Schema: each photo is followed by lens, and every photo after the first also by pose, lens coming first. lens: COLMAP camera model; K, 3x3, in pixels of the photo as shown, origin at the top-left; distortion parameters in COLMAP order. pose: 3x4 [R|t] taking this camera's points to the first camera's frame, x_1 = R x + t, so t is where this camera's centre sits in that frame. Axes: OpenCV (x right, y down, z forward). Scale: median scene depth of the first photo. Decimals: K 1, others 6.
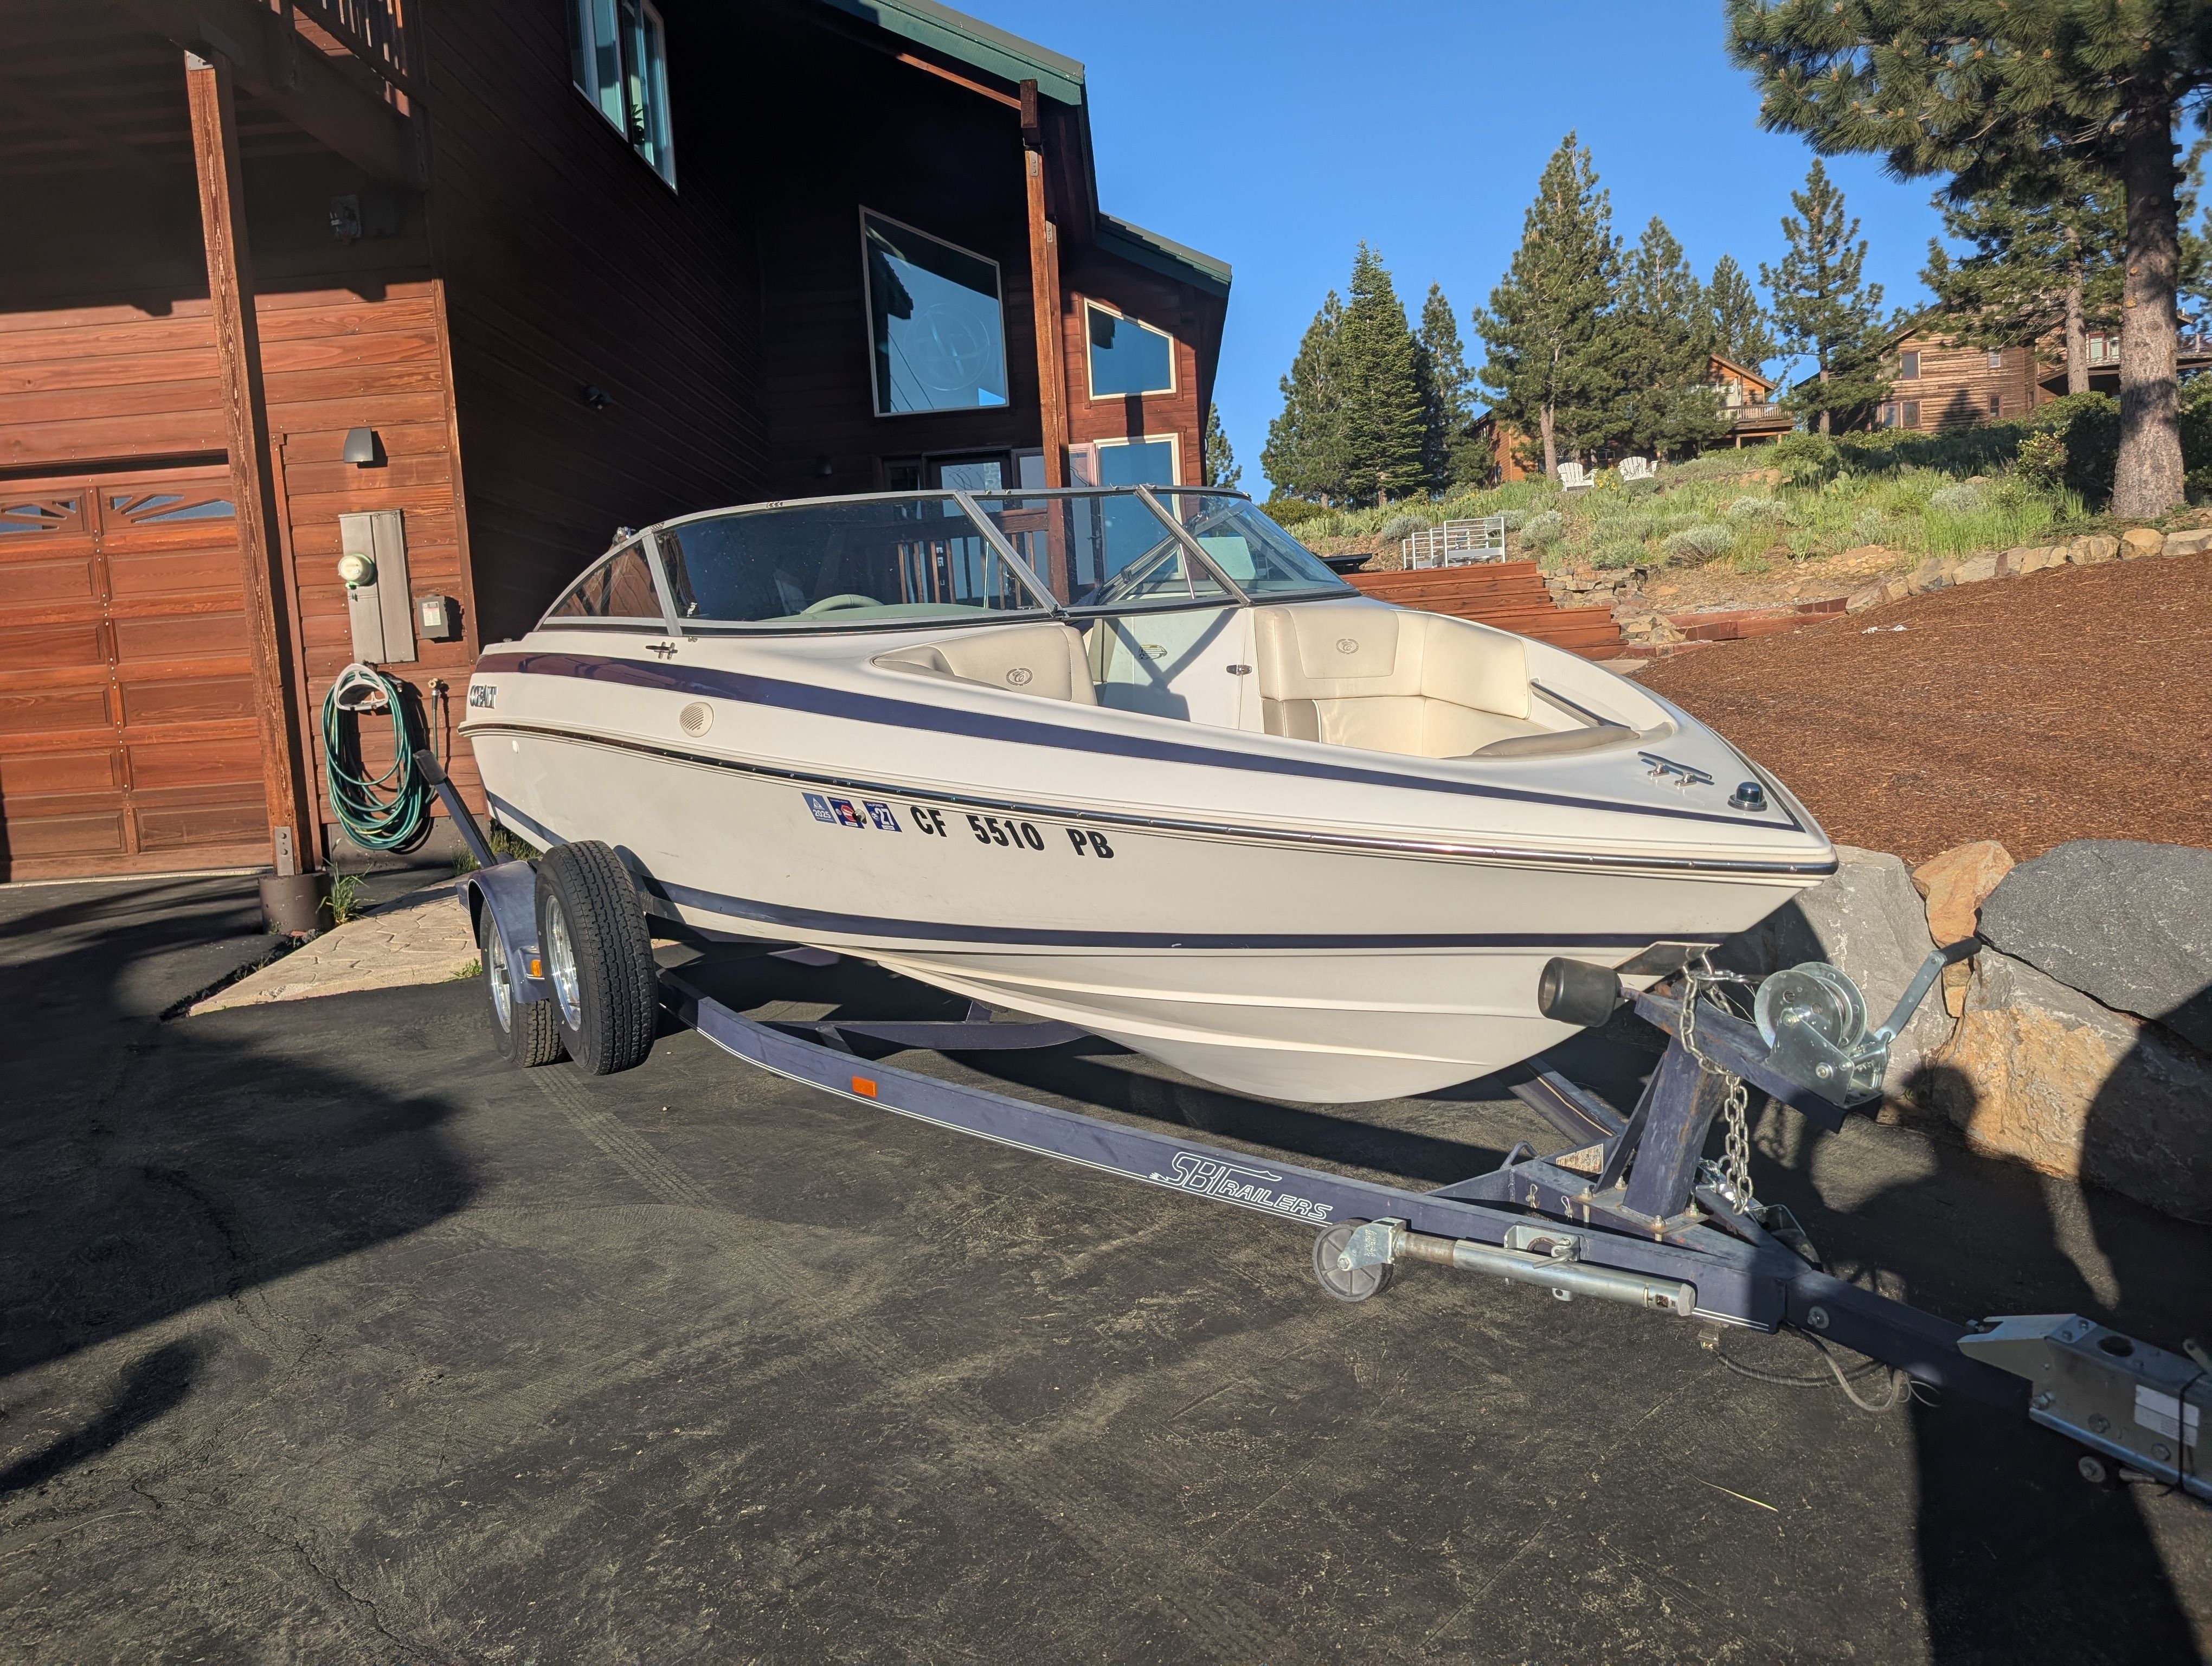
lens RADIAL K [[1760.3, 0, 1120.4], [0, 1760.3, 838.4], [0, 0, 1]] dist [-0.002435, -0.001385]
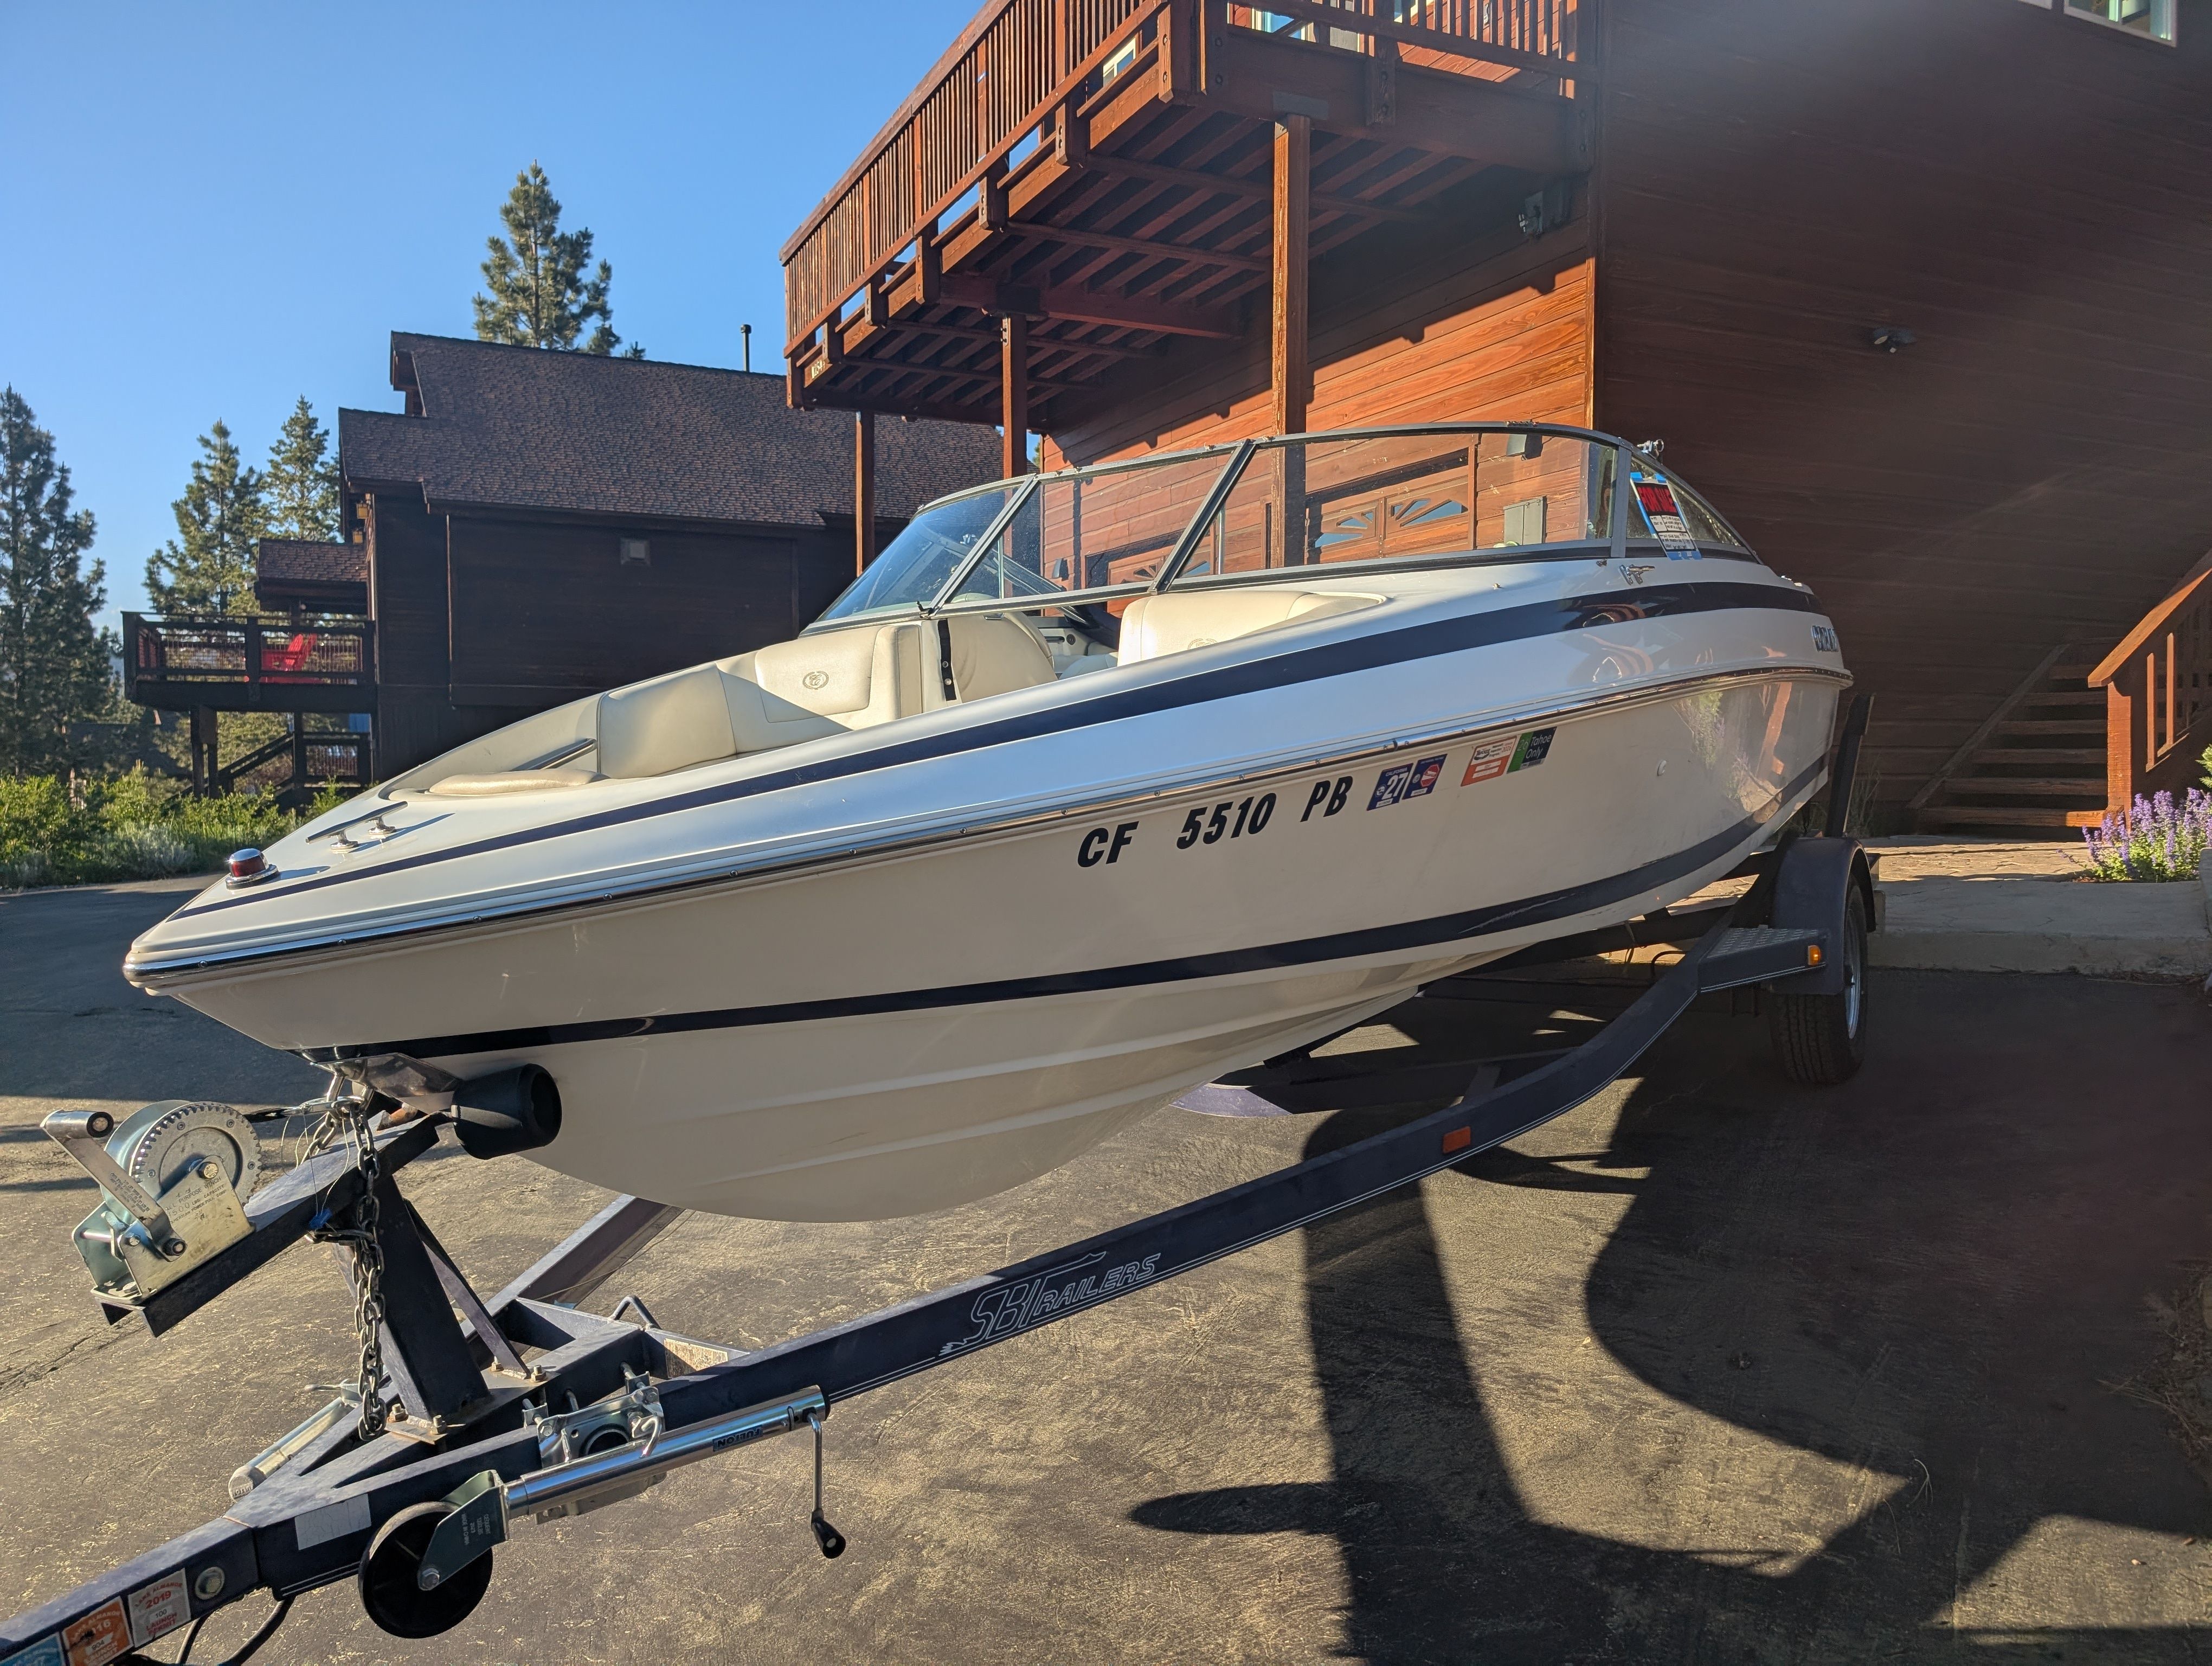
lens RADIAL K [[1760.3, 0, 1120.4], [0, 1760.3, 838.4], [0, 0, 1]] dist [-0.002435, -0.001385]
pose [[0.379953, 0.103625, -0.919183, 0.462299], [-0.089035, 0.993188, 0.075165, -0.048210], [0.920711, 0.053280, 0.386591, 0.408751]]
